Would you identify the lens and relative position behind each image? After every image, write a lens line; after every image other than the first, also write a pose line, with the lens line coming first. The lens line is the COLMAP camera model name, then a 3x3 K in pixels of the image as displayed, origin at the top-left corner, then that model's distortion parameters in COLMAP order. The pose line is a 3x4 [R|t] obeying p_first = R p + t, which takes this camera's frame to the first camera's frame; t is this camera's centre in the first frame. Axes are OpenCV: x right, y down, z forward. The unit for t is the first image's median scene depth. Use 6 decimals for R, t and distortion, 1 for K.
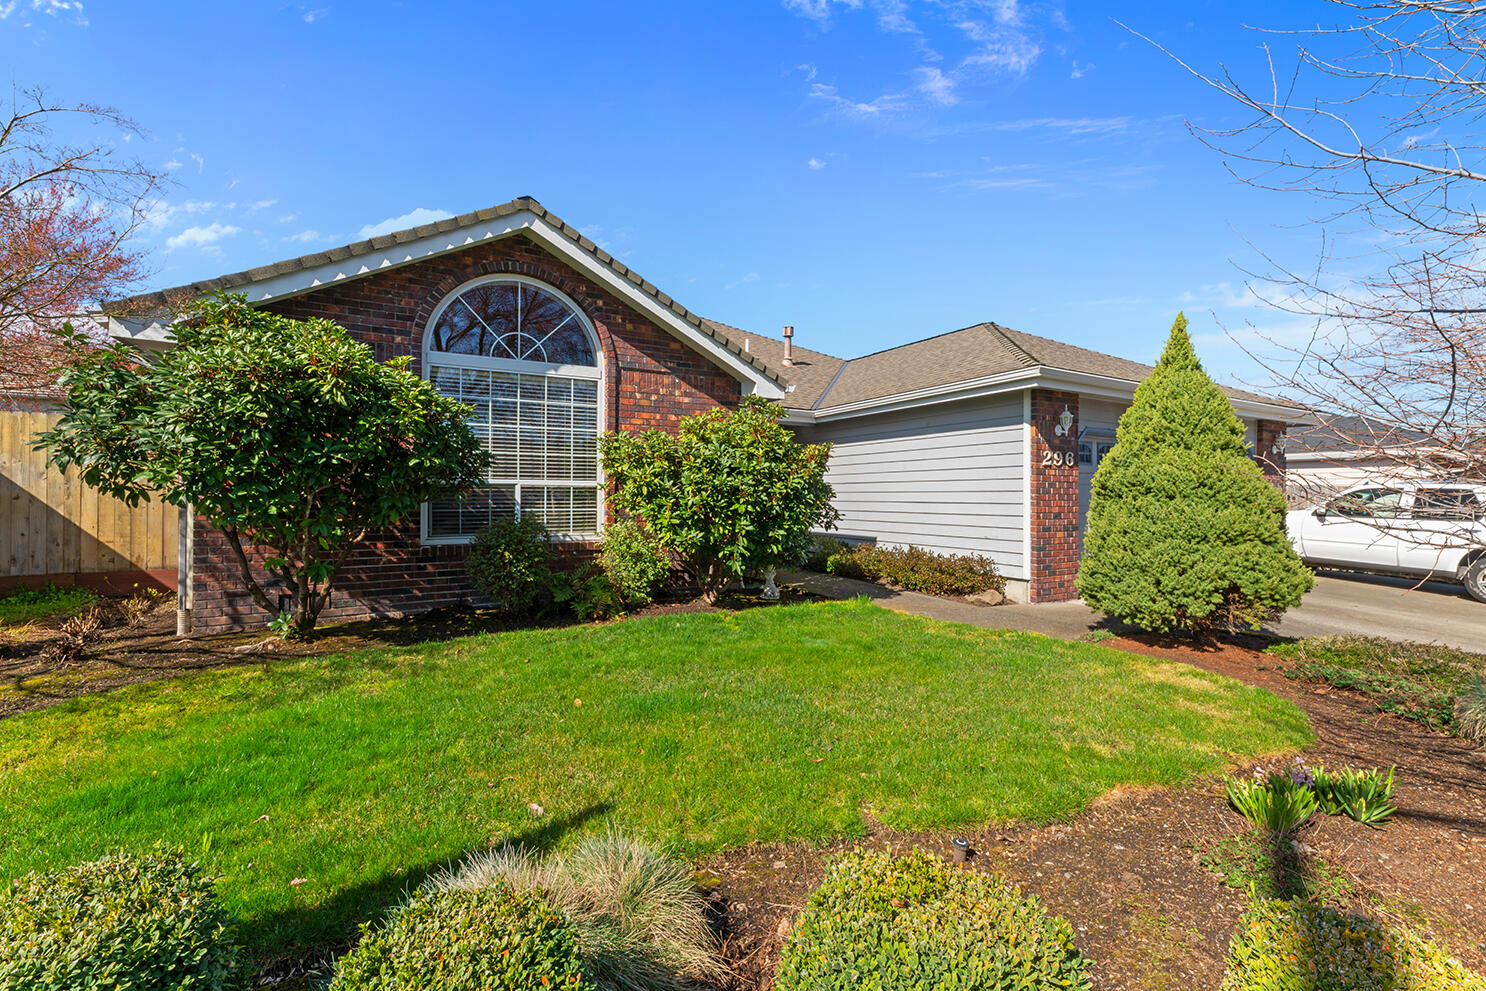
lens RADIAL K [[644.9, 0, 743.8], [0, 644.9, 489.7], [0, 0, 1]] dist [0.000379, 0.000027]
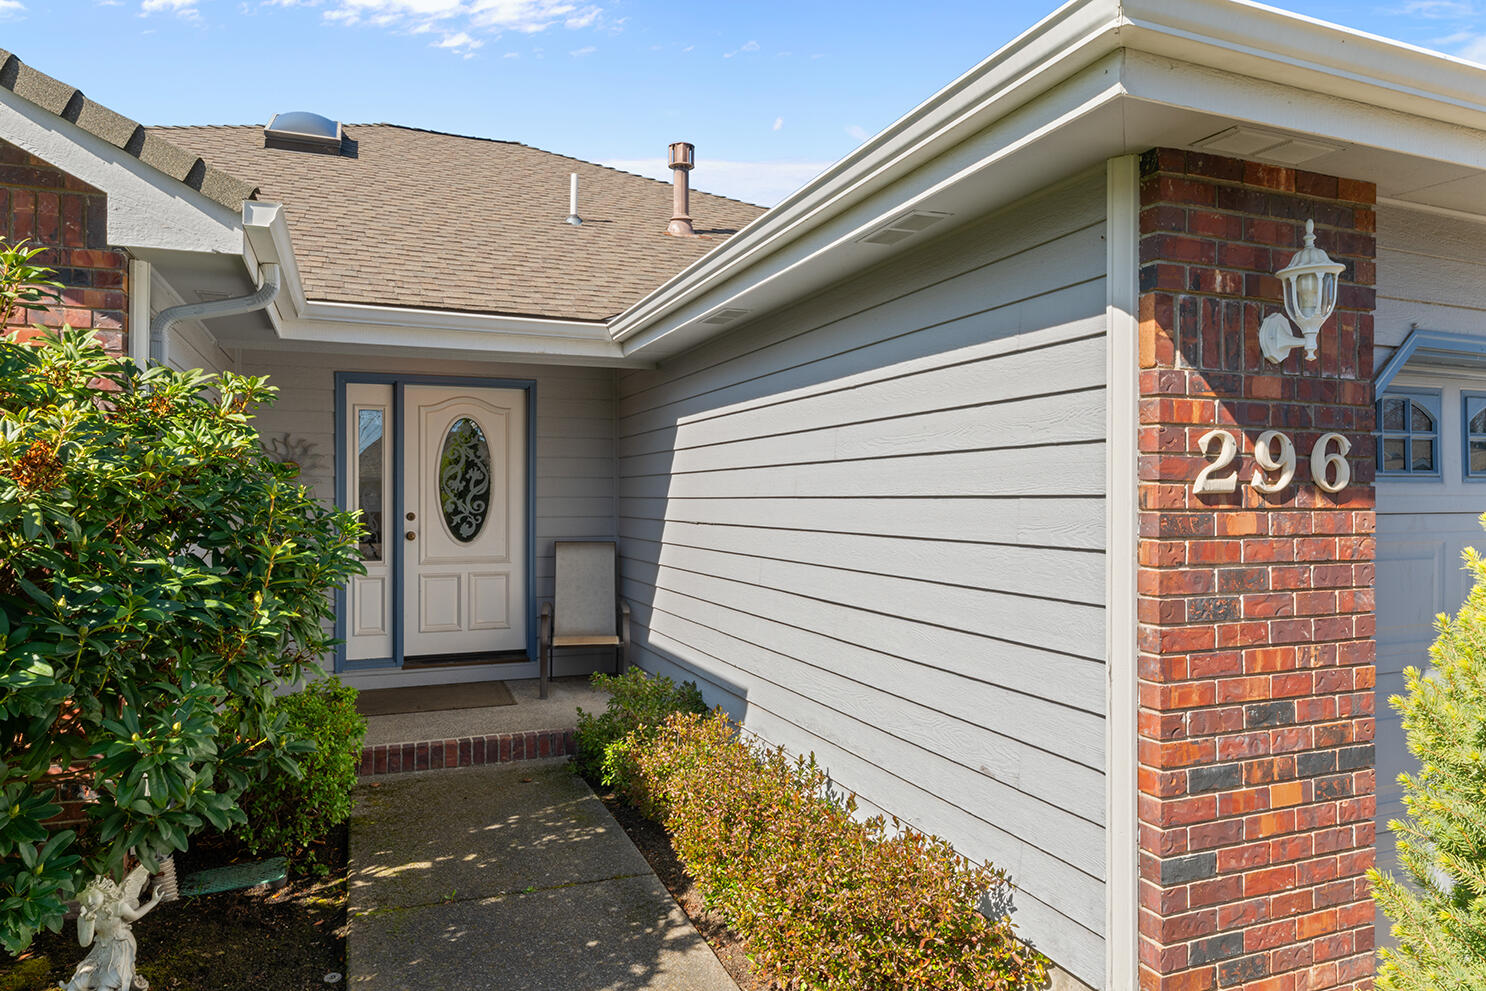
lens RADIAL K [[966.3, 0, 743.0], [0, 966.3, 495.5], [0, 0, 1]] dist [0.003611, 0.001153]
pose [[0.989939, -0.001323, -0.141486, 0.354940], [0.002349, 0.999972, 0.007089, -0.039904], [0.141472, -0.007350, 0.989915, 0.644283]]
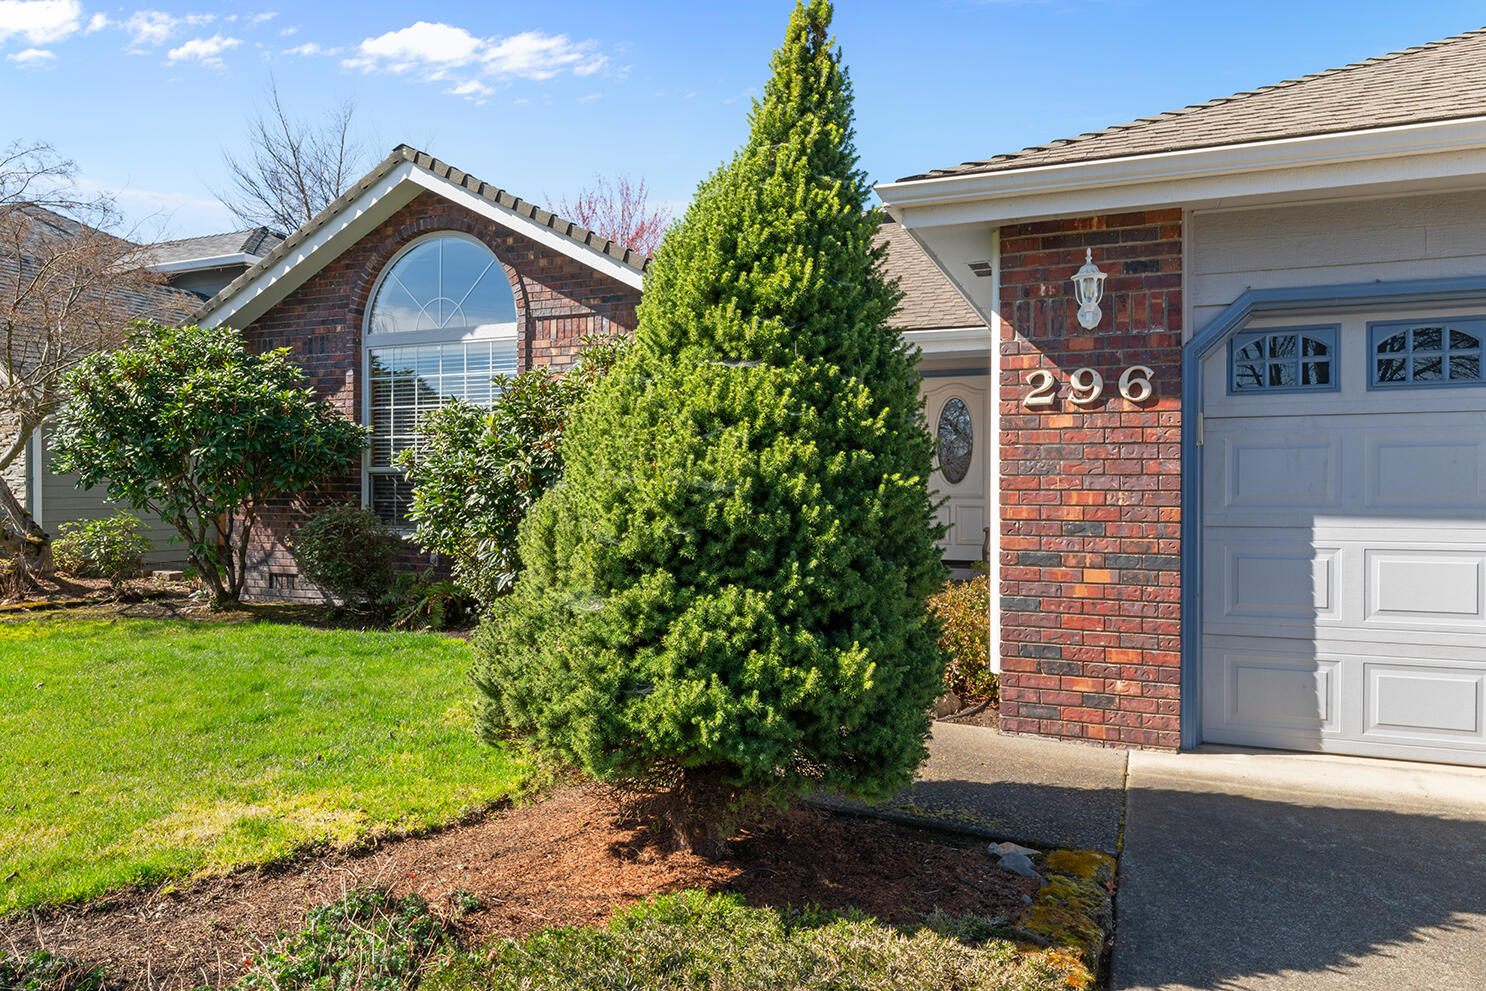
lens RADIAL K [[966.3, 0, 743.0], [0, 966.3, 495.5], [0, 0, 1]] dist [0.003611, 0.001153]
pose [[0.611104, 0.003562, -0.791542, 0.844334], [0.005628, 0.999945, 0.008844, 0.013473], [0.791530, -0.009860, 0.611051, 0.470038]]
